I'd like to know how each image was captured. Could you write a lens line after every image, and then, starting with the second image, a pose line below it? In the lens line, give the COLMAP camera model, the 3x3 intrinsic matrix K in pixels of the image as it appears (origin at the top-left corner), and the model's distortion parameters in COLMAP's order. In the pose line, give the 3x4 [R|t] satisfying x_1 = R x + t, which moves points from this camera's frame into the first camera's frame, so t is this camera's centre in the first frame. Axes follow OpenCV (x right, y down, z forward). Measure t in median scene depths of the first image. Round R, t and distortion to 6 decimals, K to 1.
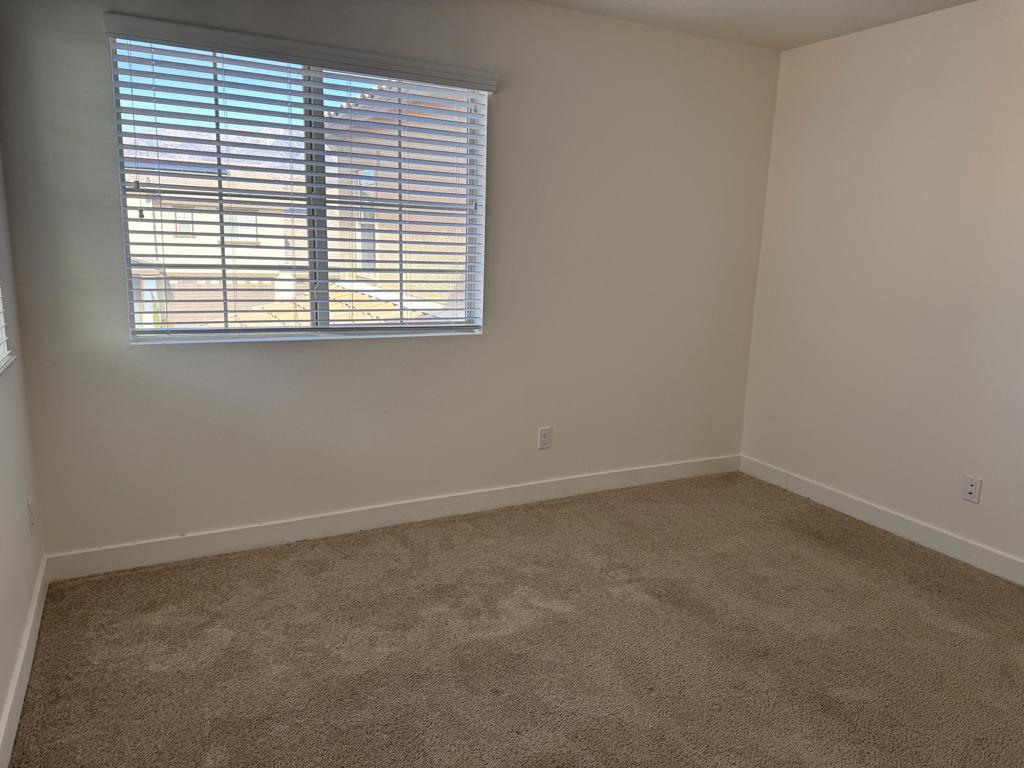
lens RADIAL K [[712.7, 0, 505.8], [0, 712.7, 388.7], [0, 0, 1]] dist [0.047517, -0.045525]
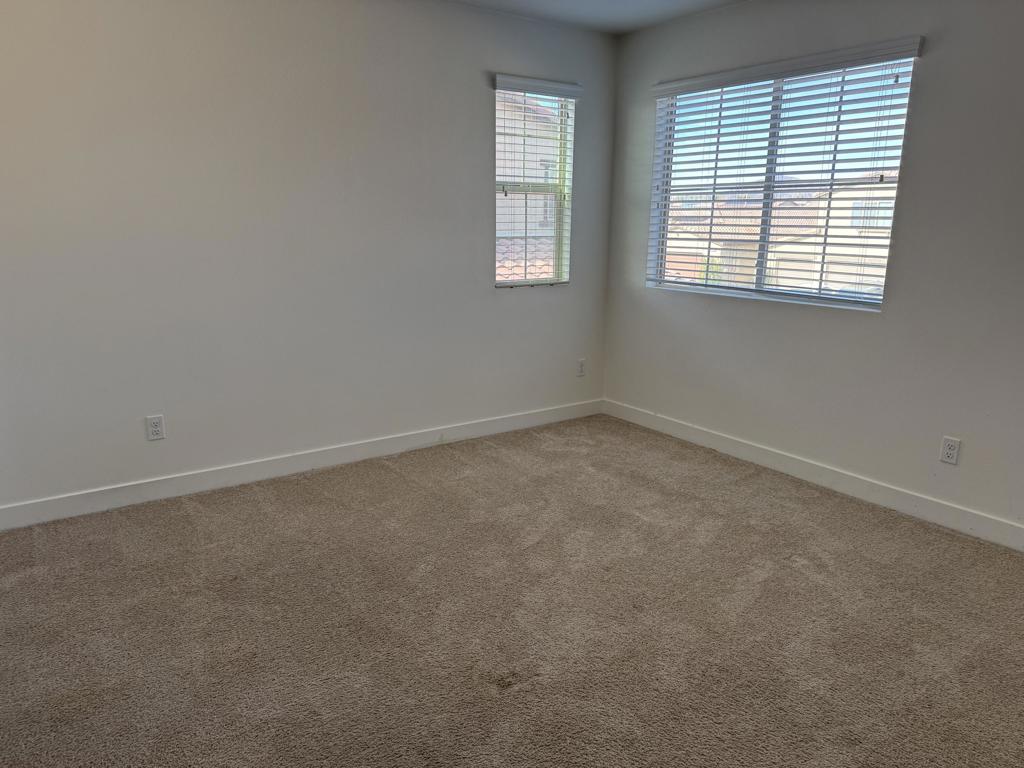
lens RADIAL K [[712.7, 0, 502.6], [0, 712.7, 385.1], [0, 0, 1]] dist [0.047517, -0.045525]
pose [[0.106523, 0.196926, -0.974614, 0.936337], [-0.202907, 0.963870, 0.172578, -0.049934], [0.973387, 0.179372, 0.142632, 0.419041]]
